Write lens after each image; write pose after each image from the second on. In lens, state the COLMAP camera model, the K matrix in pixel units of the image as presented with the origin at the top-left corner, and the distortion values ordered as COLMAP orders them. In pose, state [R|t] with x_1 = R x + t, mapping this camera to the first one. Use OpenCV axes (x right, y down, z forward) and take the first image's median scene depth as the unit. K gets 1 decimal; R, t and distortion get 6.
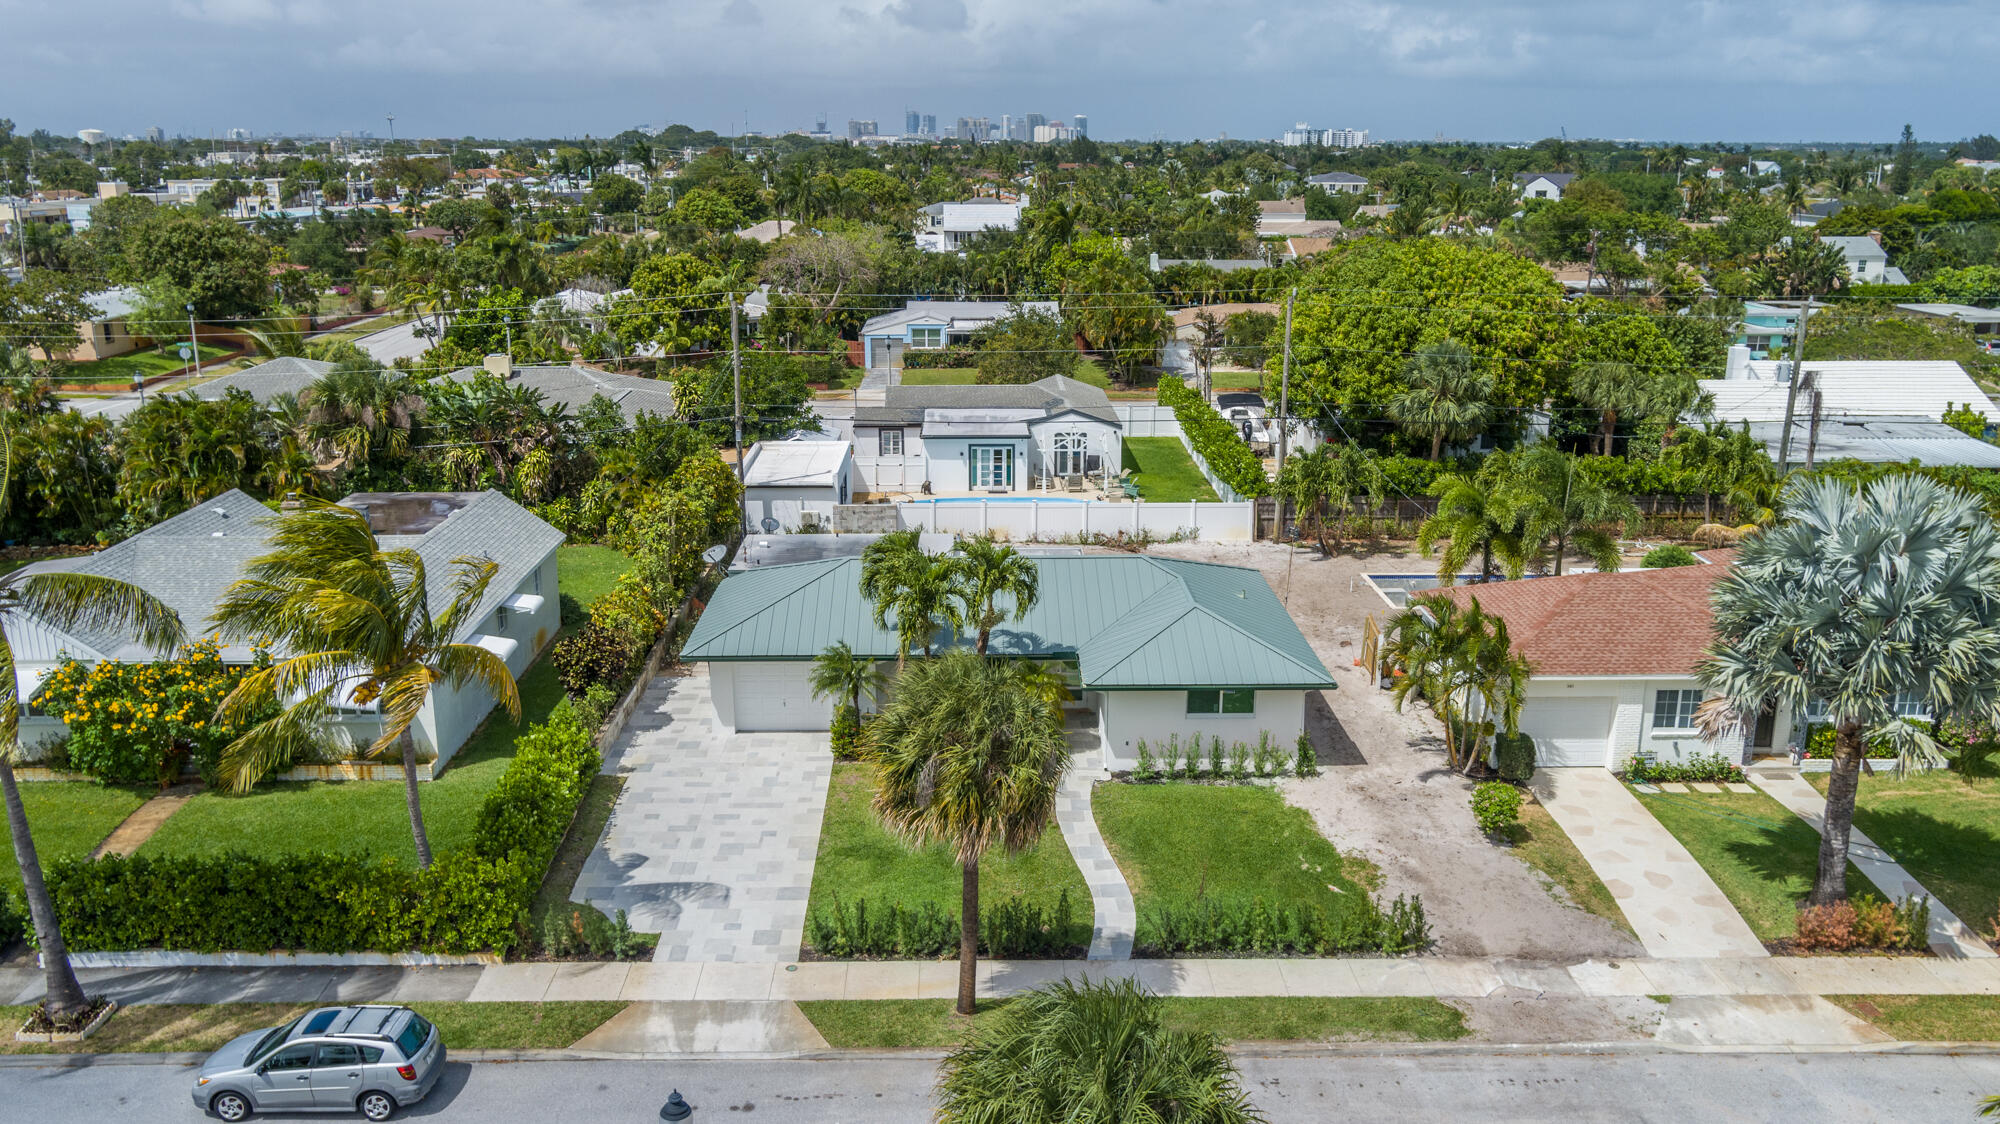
lens RADIAL K [[1616.4, 0, 1000.0], [0, 1616.4, 562.0], [0, 0, 1]] dist [-0.000193, 0.003928]
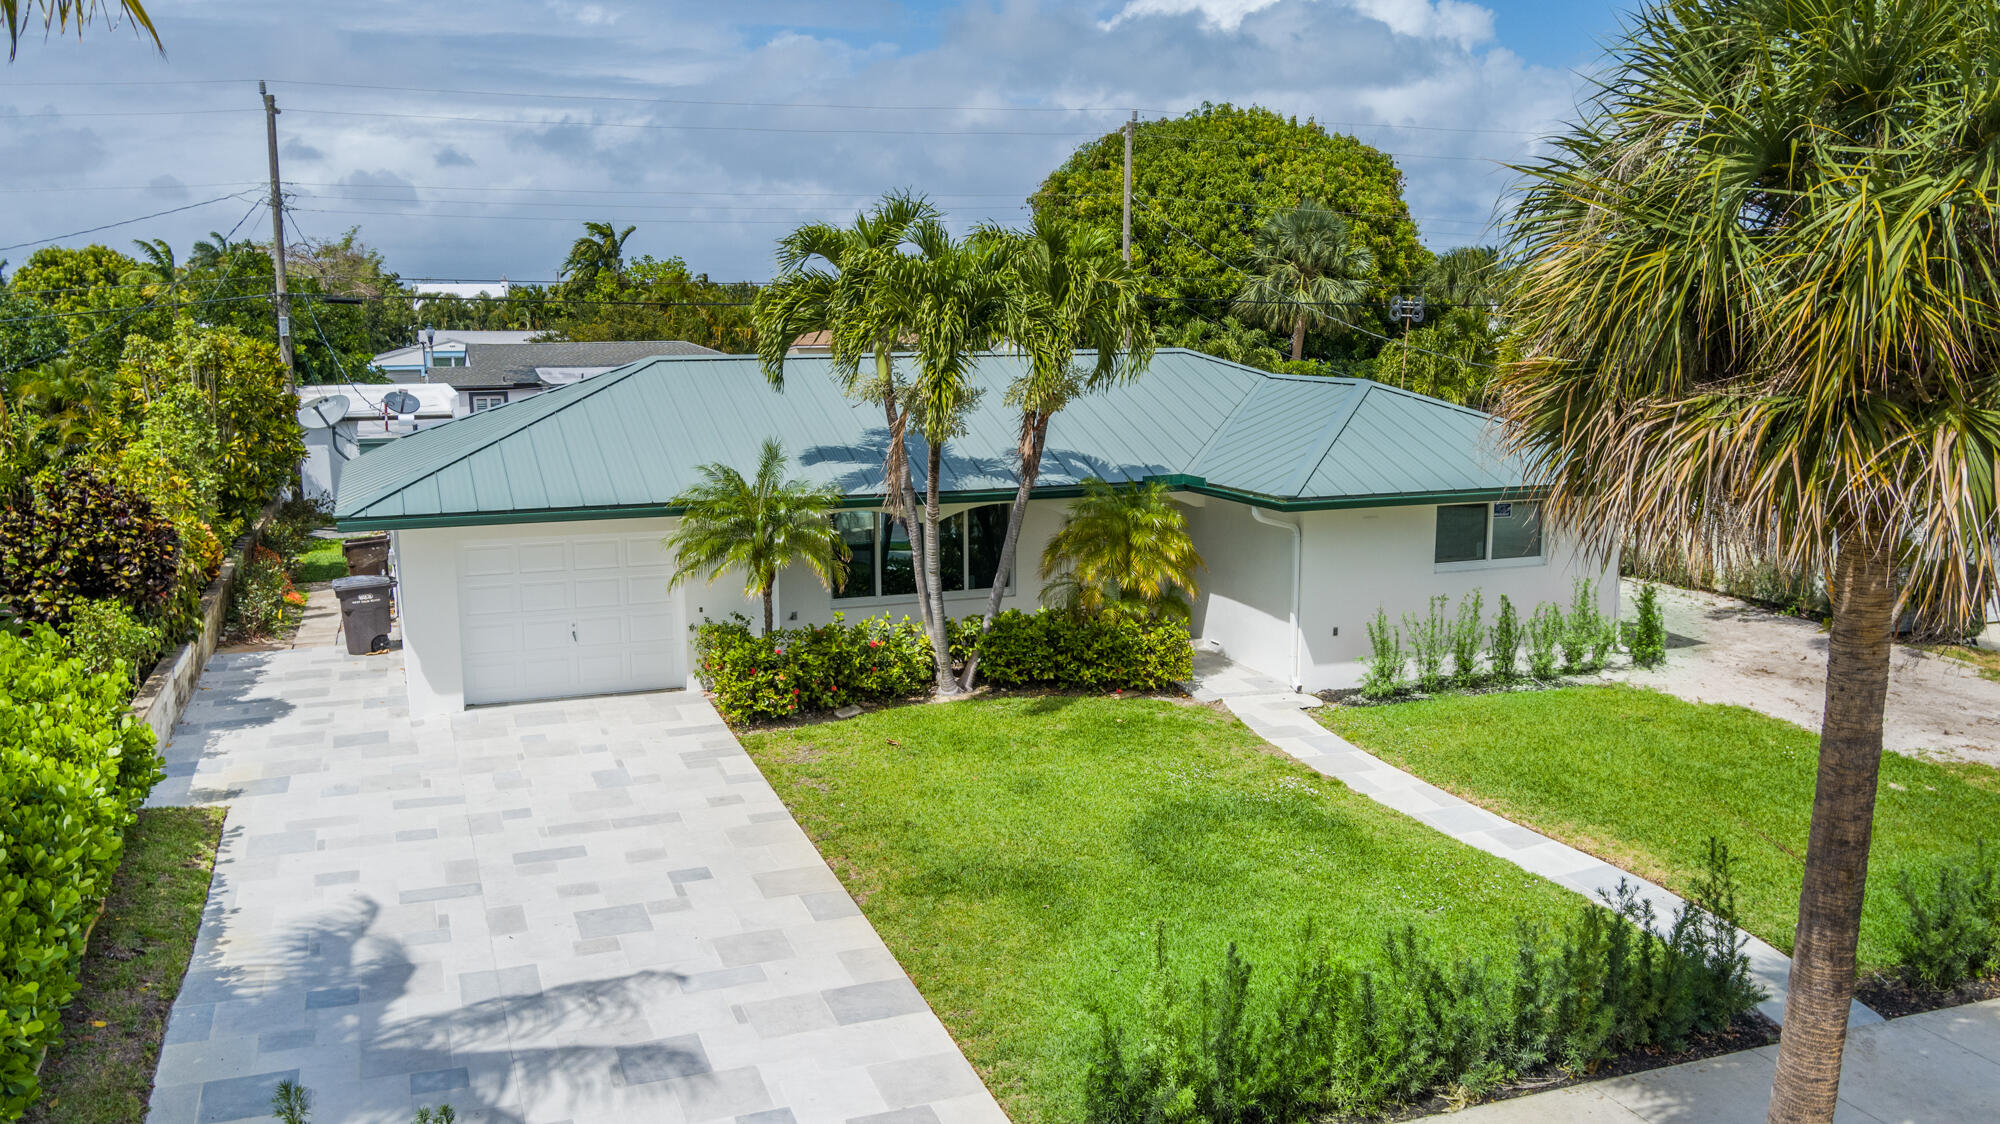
lens RADIAL K [[1616.4, 0, 1000.0], [0, 1616.4, 562.0], [0, 0, 1]] dist [-0.000193, 0.003928]
pose [[0.939681, -0.056823, 0.337298, -0.182011], [0.091856, 0.991803, -0.088817, 0.124955], [-0.329486, 0.114443, 0.937199, 0.566283]]
